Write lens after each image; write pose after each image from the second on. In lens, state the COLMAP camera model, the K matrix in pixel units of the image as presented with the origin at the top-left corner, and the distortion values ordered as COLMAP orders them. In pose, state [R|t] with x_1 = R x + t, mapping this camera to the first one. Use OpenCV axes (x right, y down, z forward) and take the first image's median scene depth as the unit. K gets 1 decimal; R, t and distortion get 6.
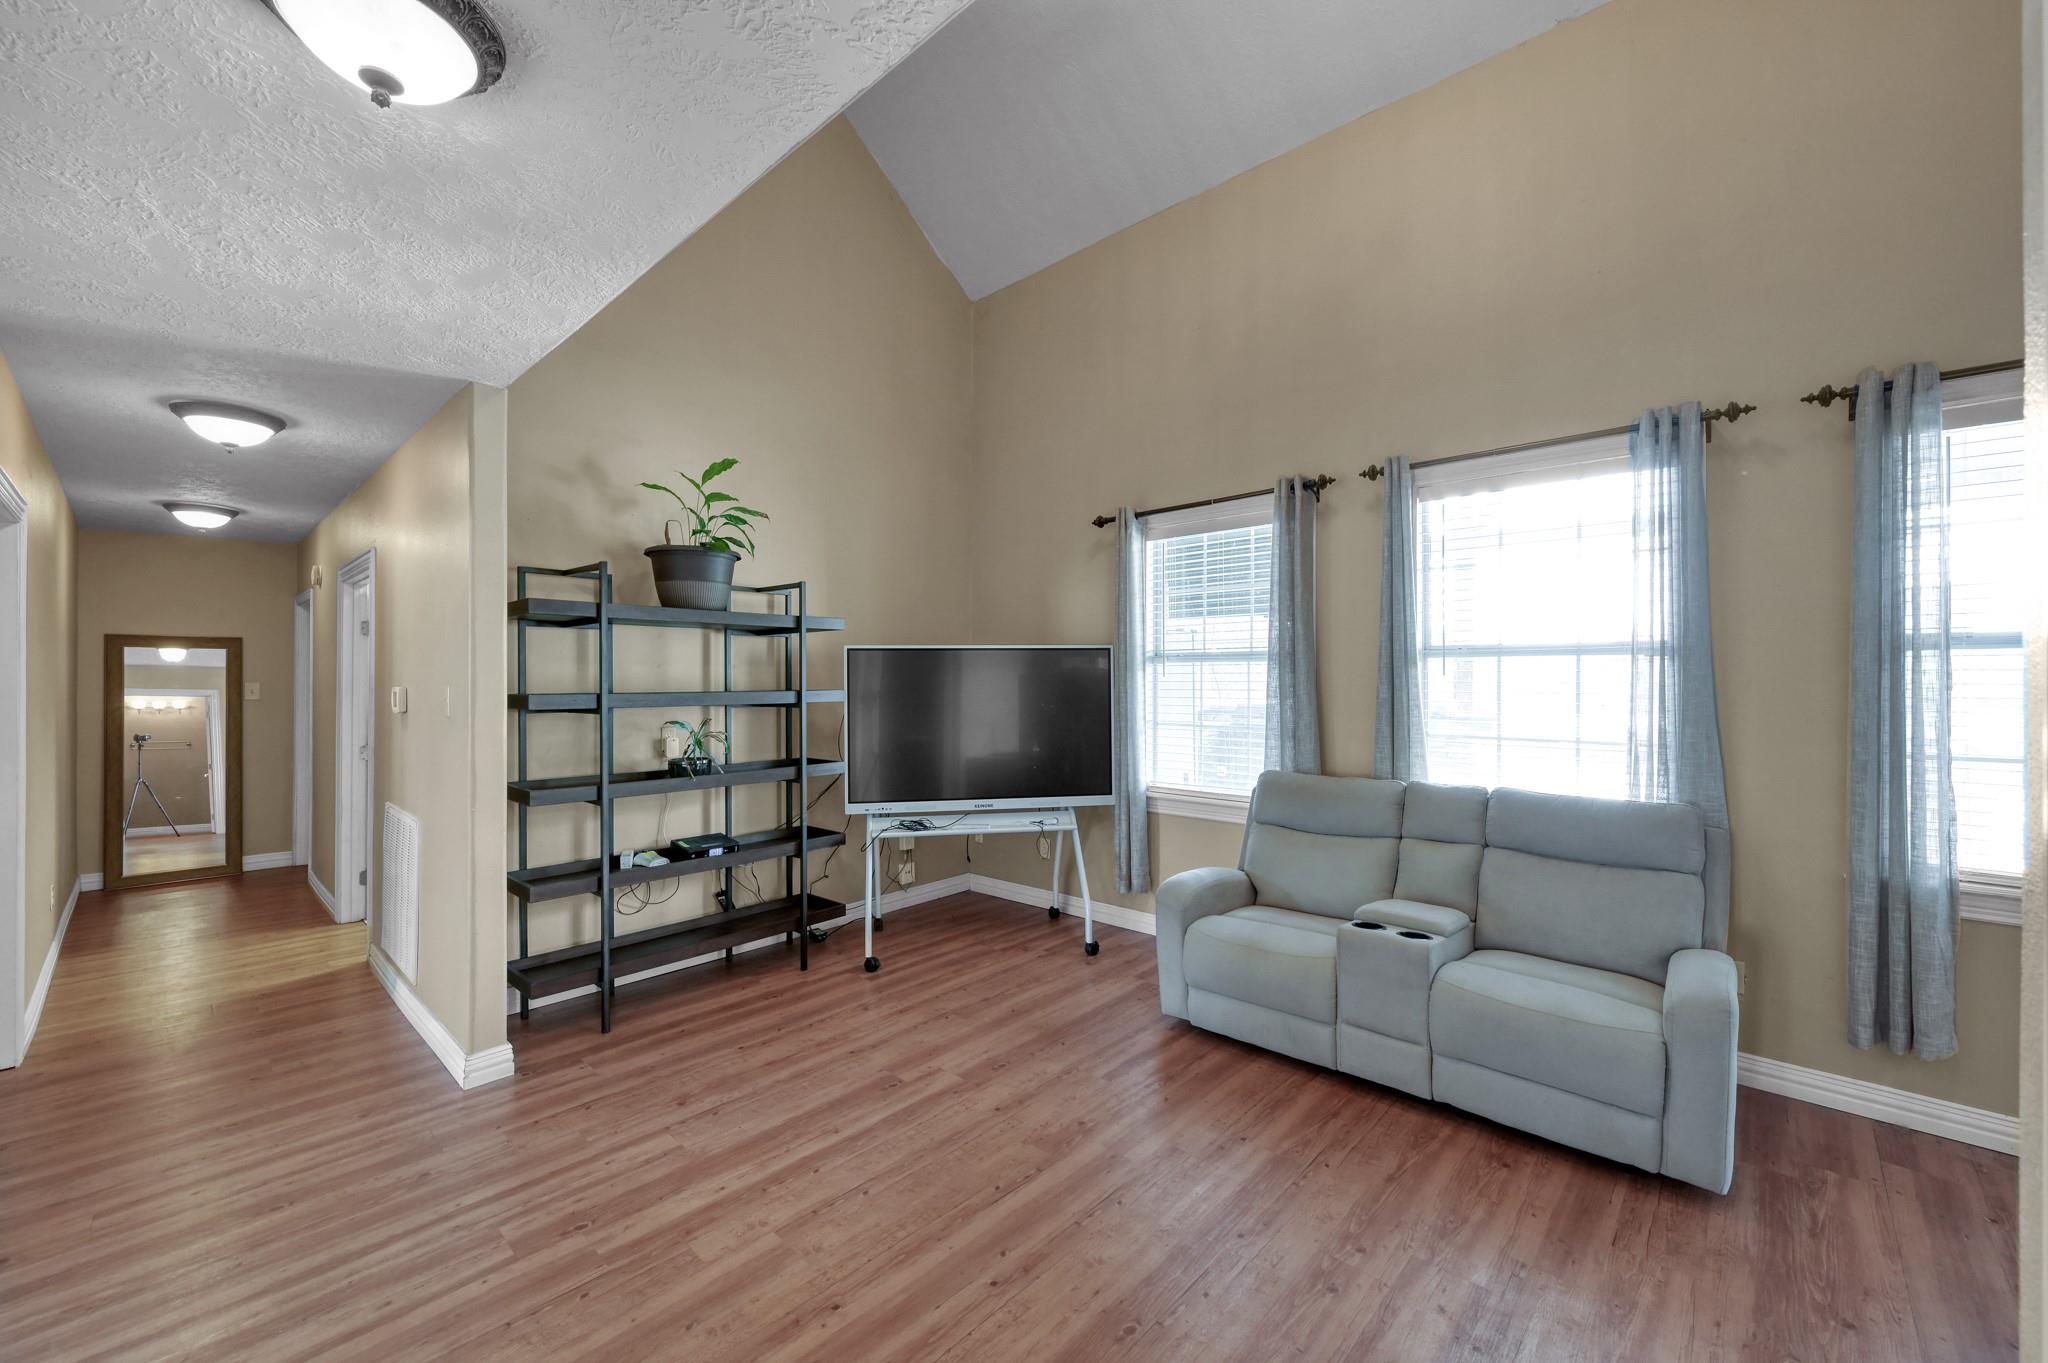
lens RADIAL K [[805.1, 0, 1023.4], [0, 805.1, 675.5], [0, 0, 1]] dist [0.000185, 0.000165]
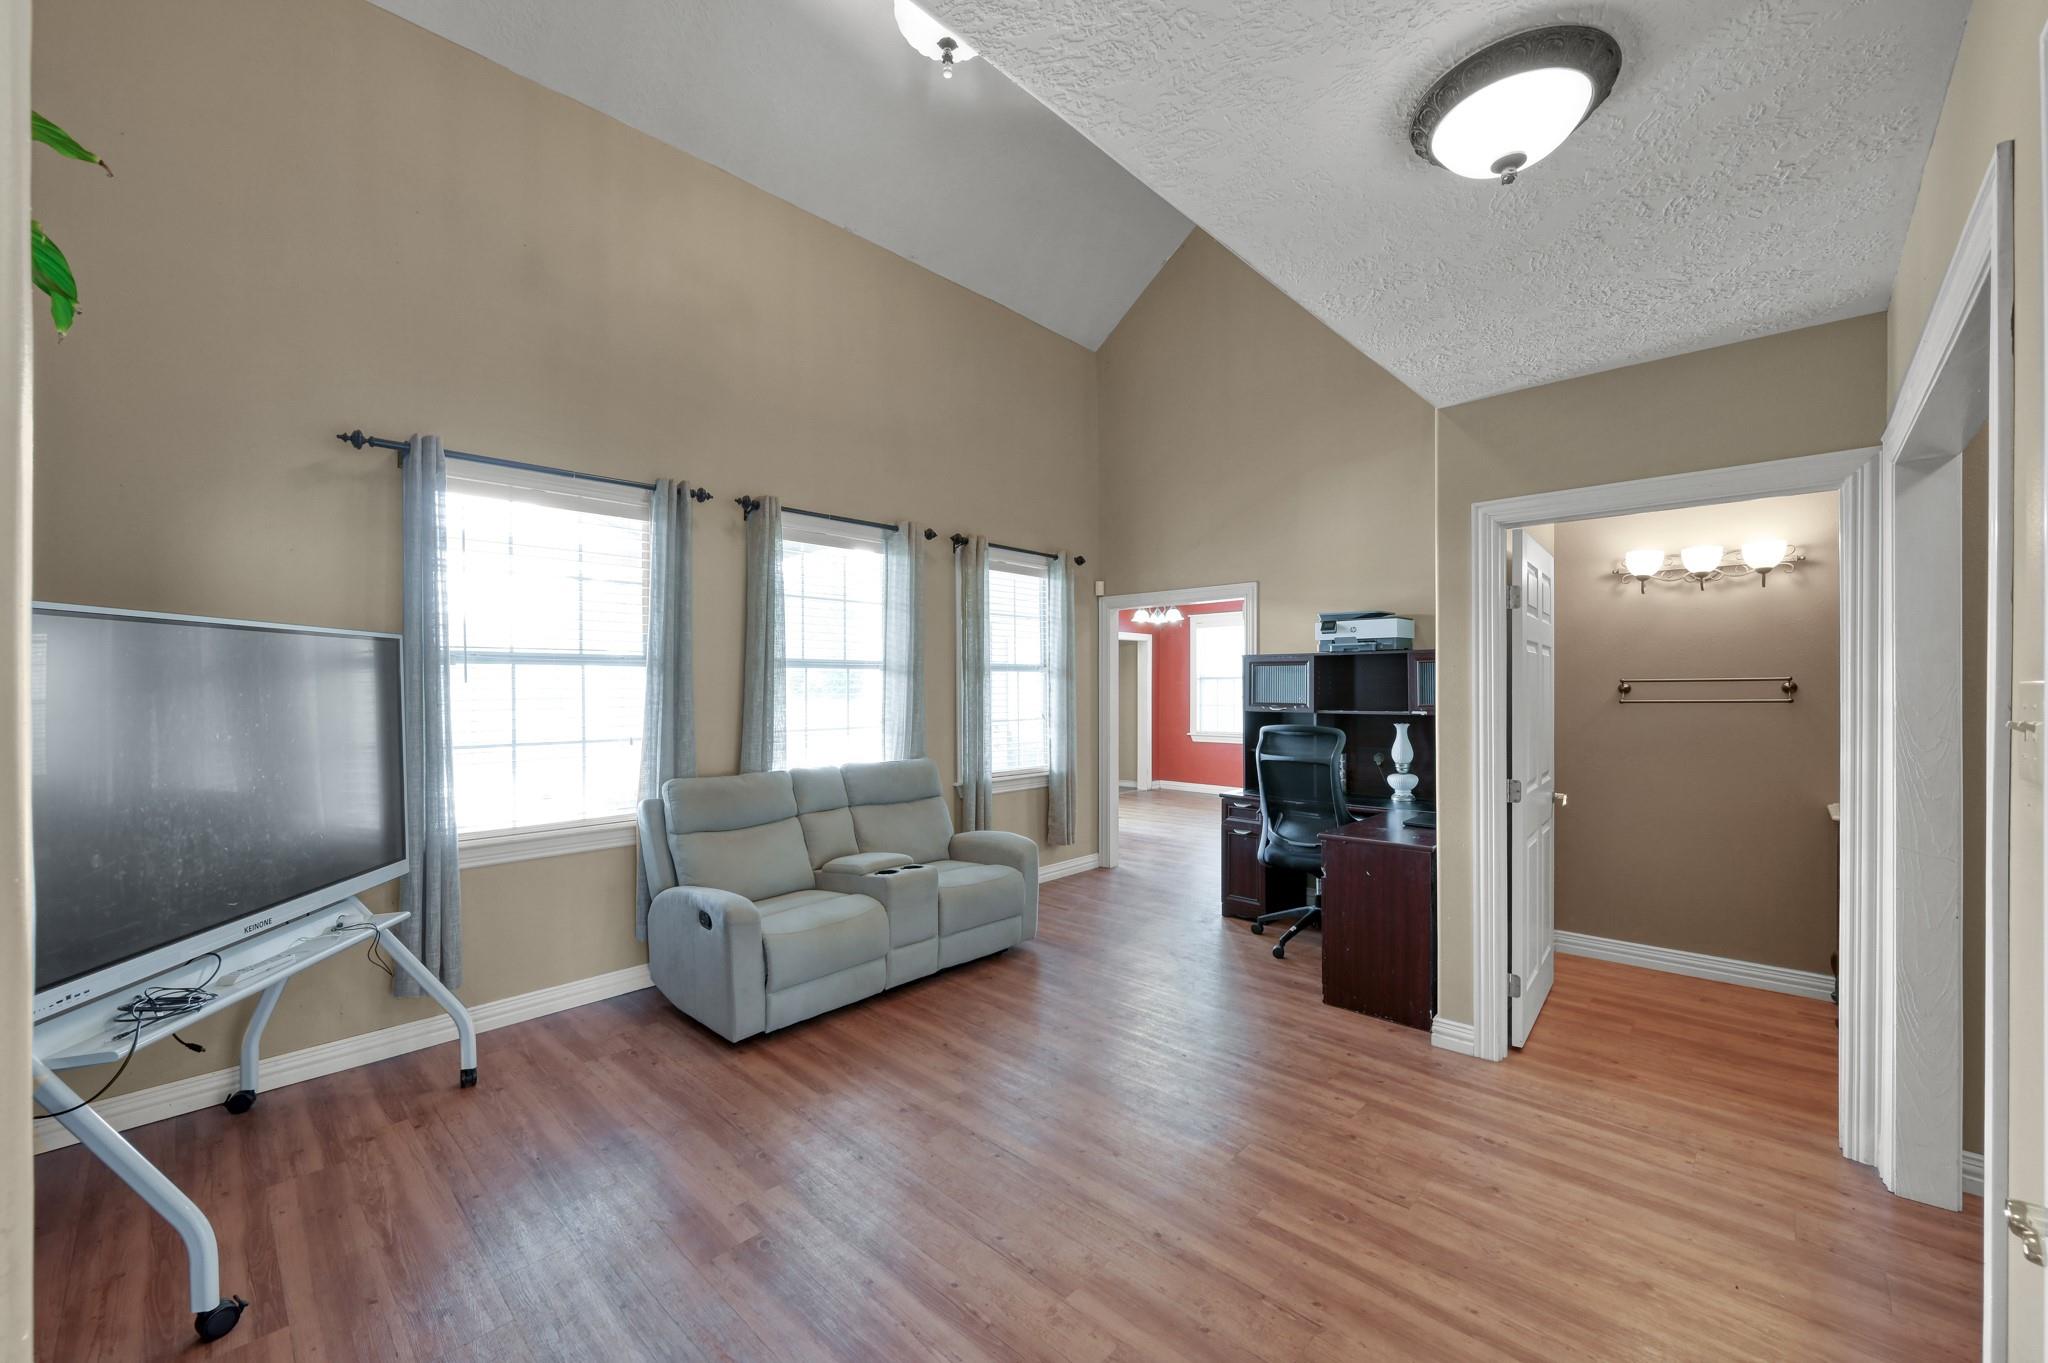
lens RADIAL K [[805.1, 0, 1026.2], [0, 805.1, 685.0], [0, 0, 1]] dist [0.000185, 0.000165]
pose [[0.006160, 0.002872, 0.999977, -0.748182], [-0.003032, 0.999991, -0.002853, 0.005649], [-0.999976, -0.003015, 0.006169, 0.643352]]
